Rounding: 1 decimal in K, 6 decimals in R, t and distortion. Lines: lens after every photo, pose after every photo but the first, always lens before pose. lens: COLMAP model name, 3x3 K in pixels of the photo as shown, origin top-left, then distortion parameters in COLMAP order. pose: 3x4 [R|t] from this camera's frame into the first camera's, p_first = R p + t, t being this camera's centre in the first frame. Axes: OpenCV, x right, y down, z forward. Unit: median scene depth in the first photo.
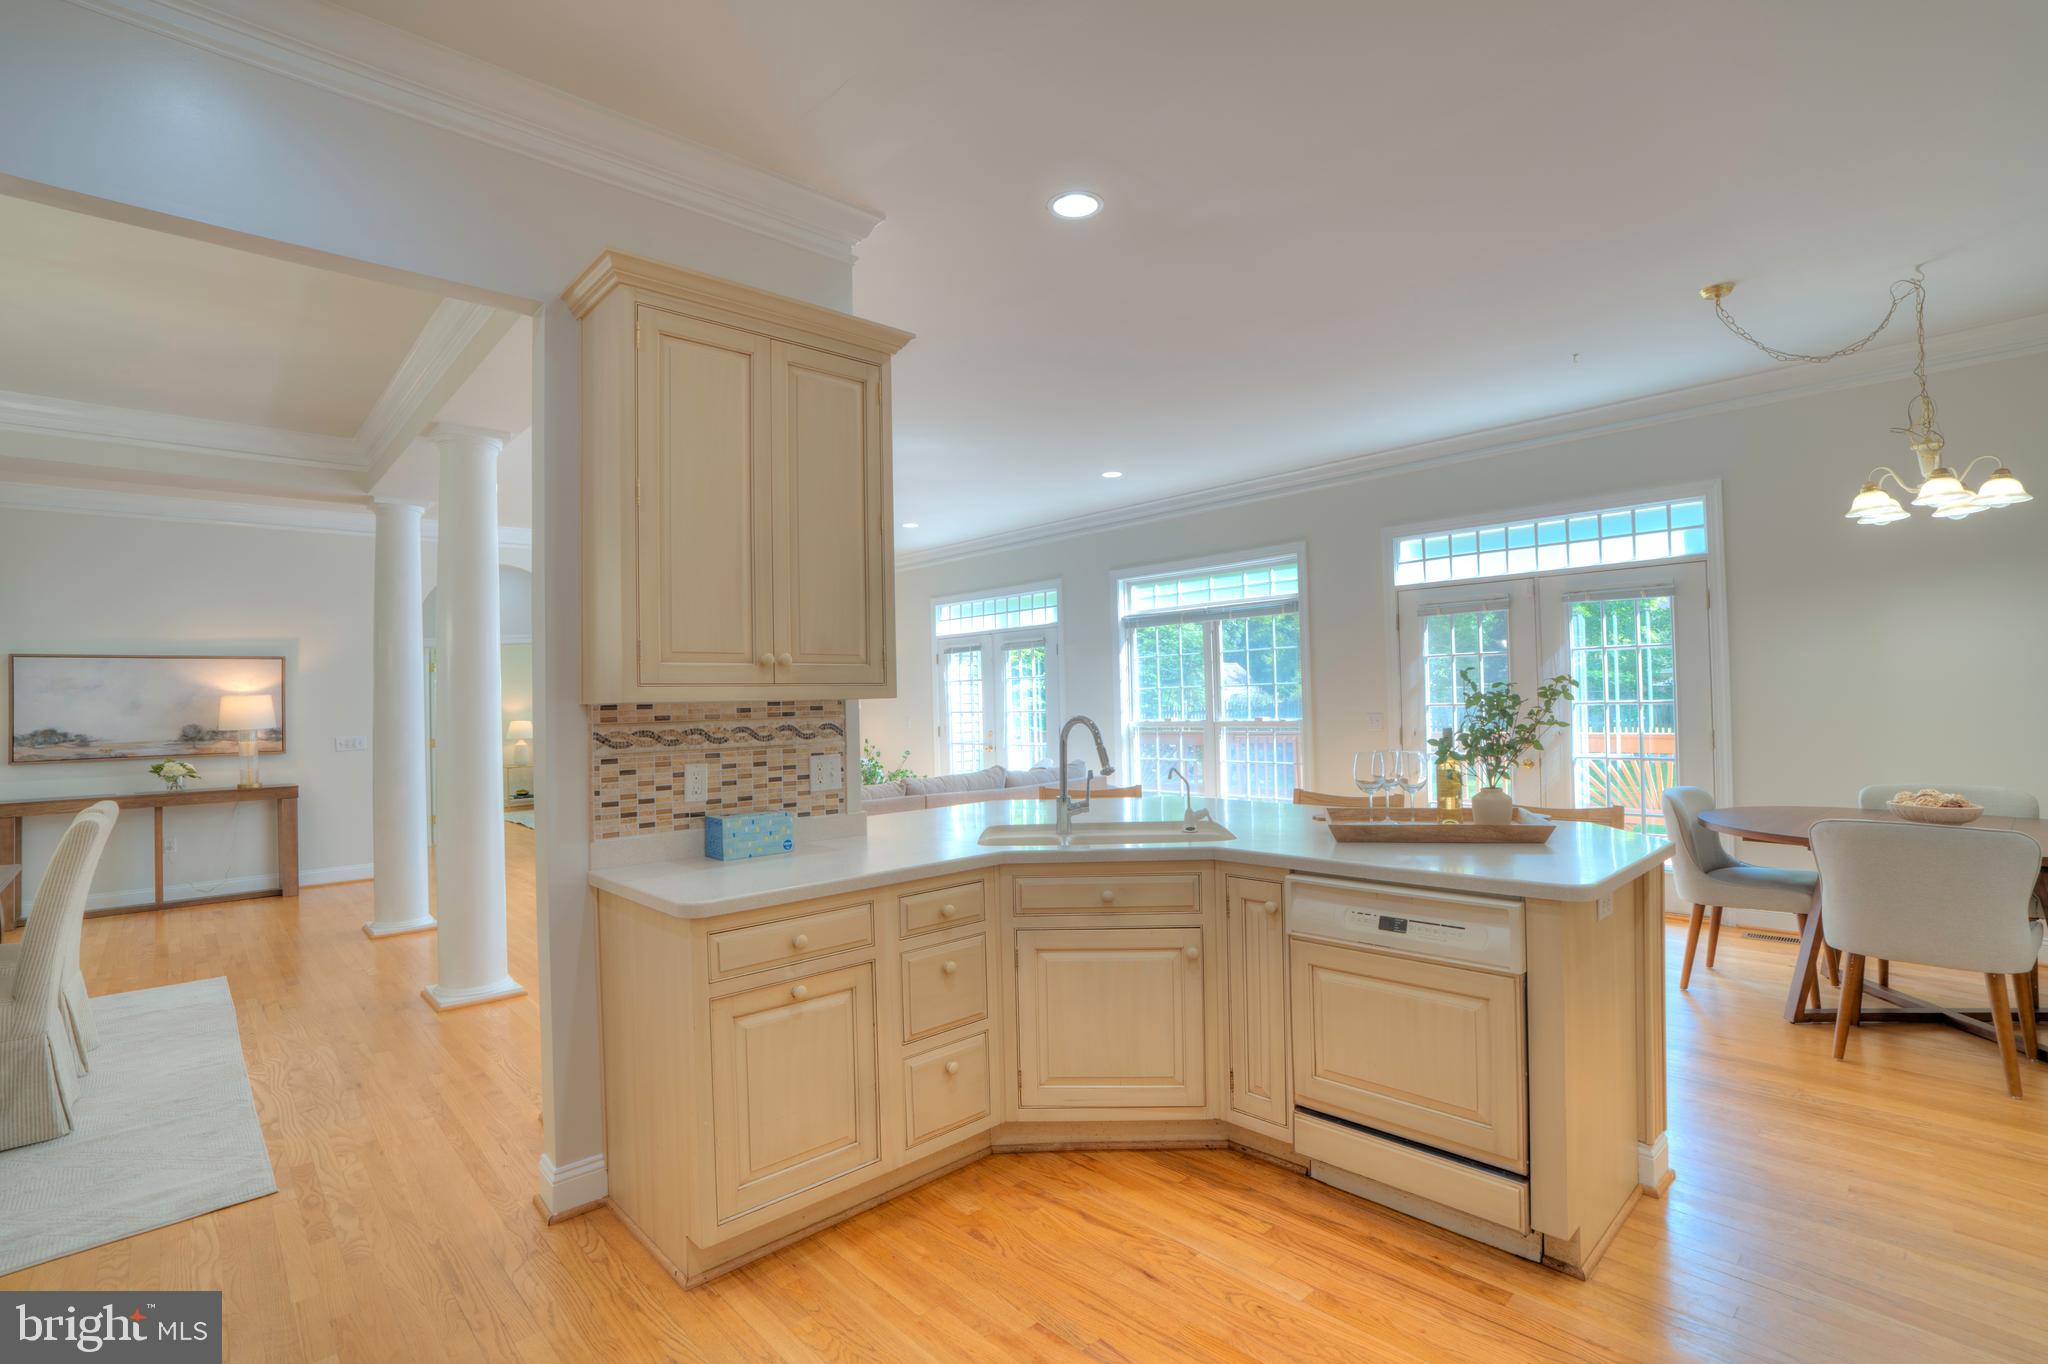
lens RADIAL K [[956.1, 0, 1048.0], [0, 956.1, 684.0], [0, 0, 1]] dist [-0.049540, 0.012870]
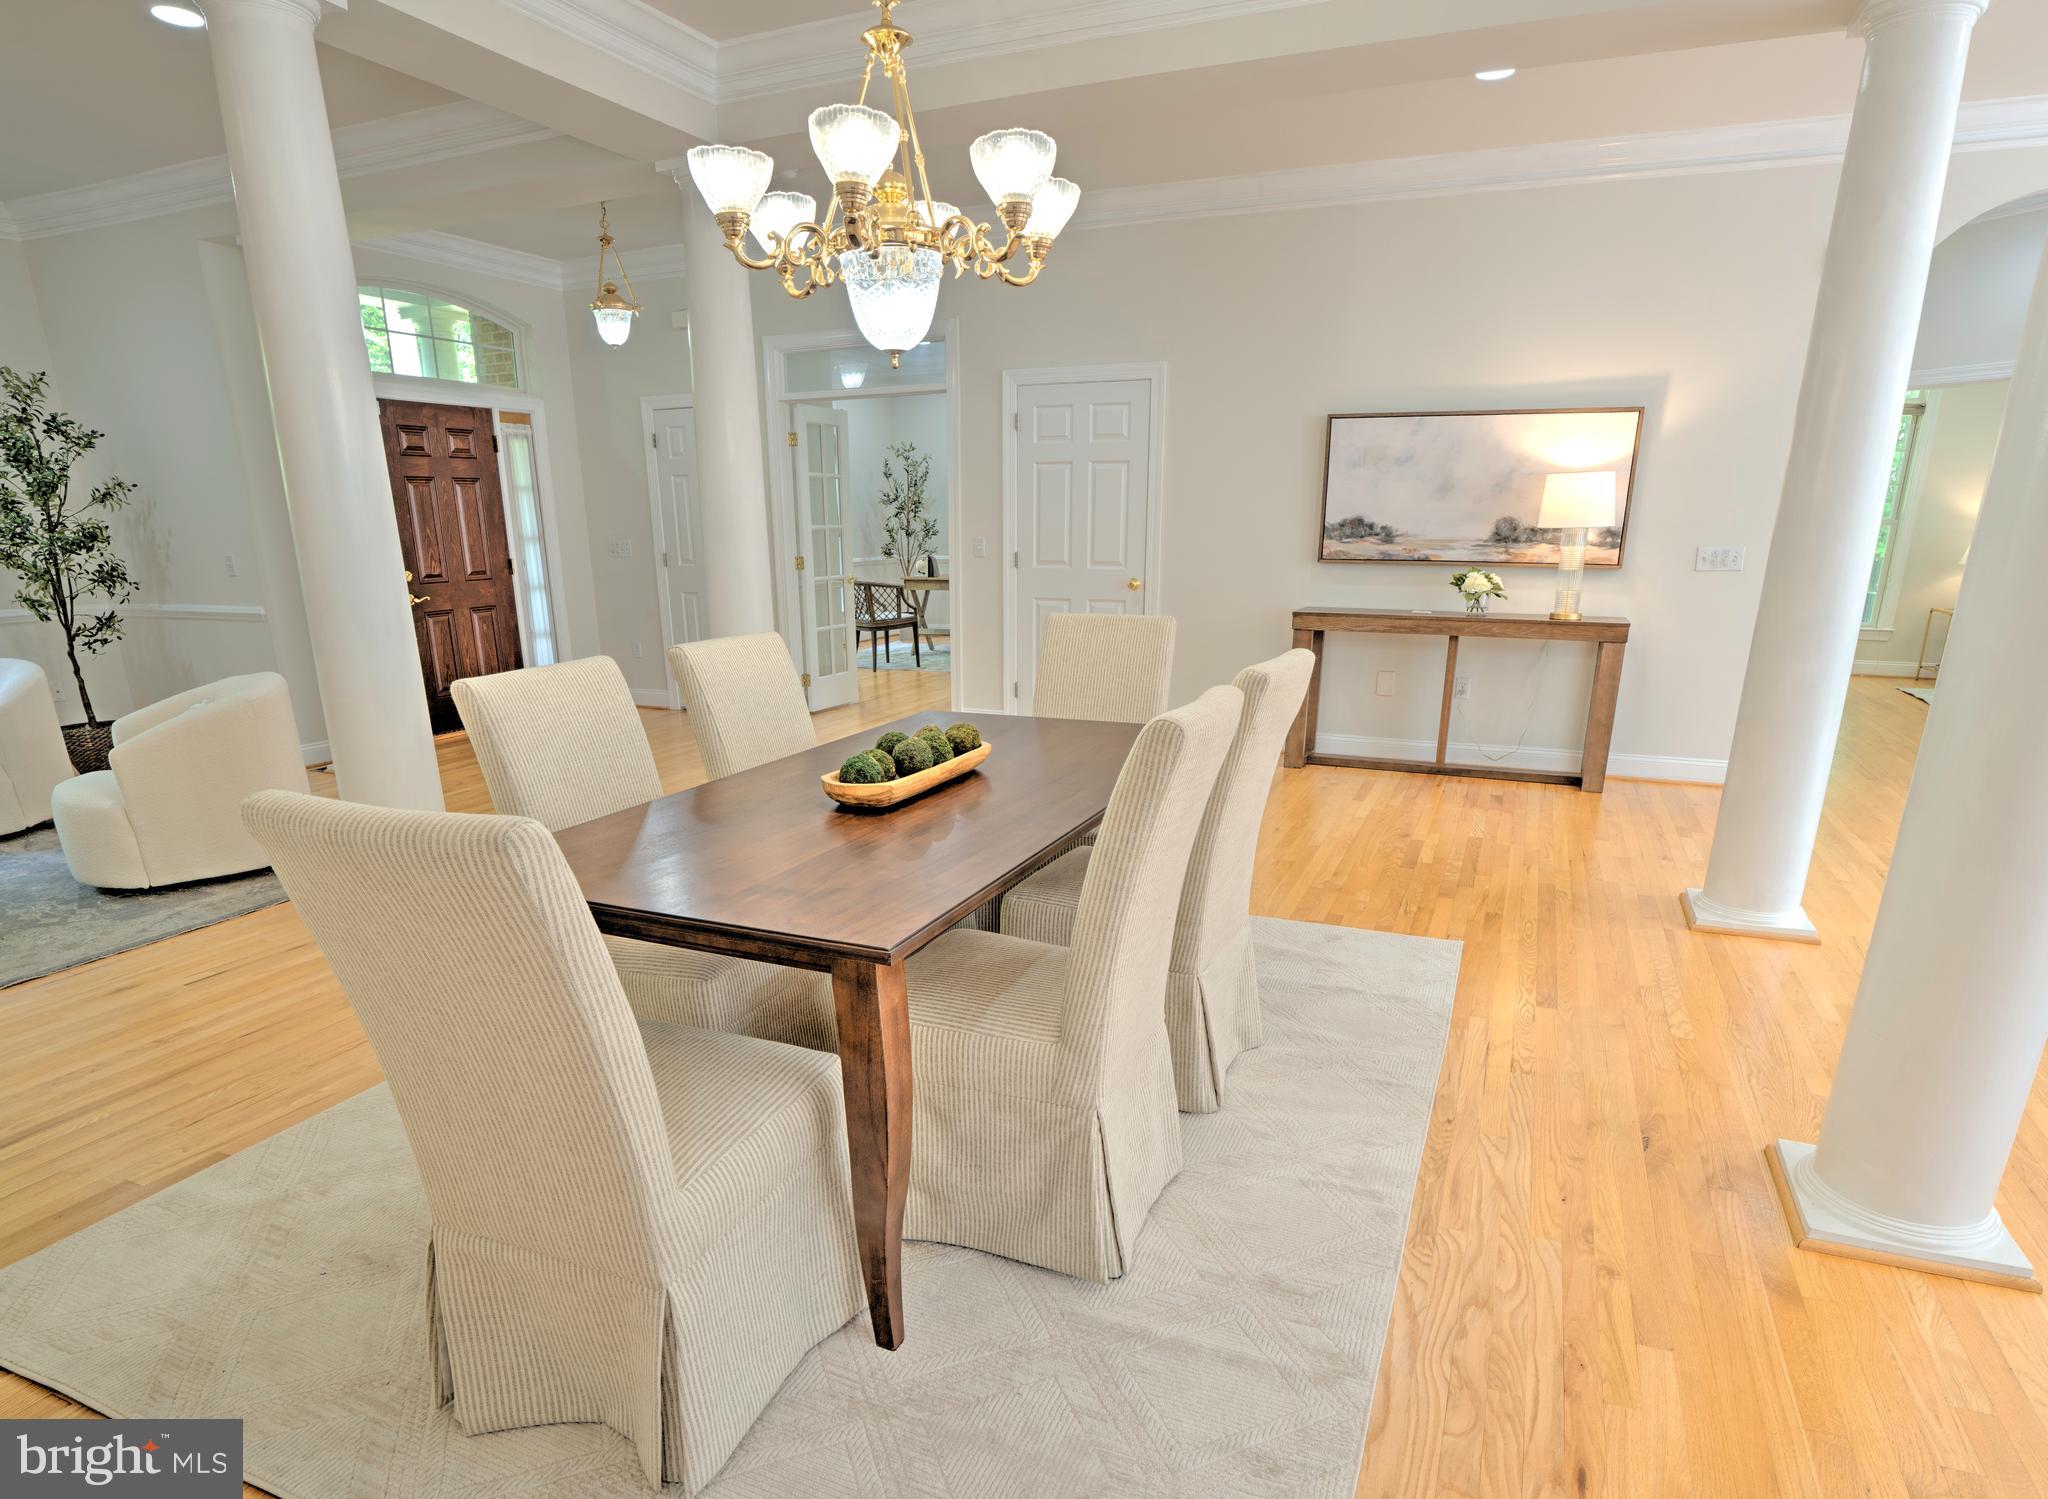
lens RADIAL K [[1149.2, 0, 1014.4], [0, 1149.2, 896.2], [0, 0, 1]] dist [-0.037845, 0.003696]
pose [[0.386533, 0.313519, -0.867351, -0.253924], [0.009417, 0.939056, 0.343635, 0.015036], [0.922227, -0.140994, 0.360024, 0.326373]]
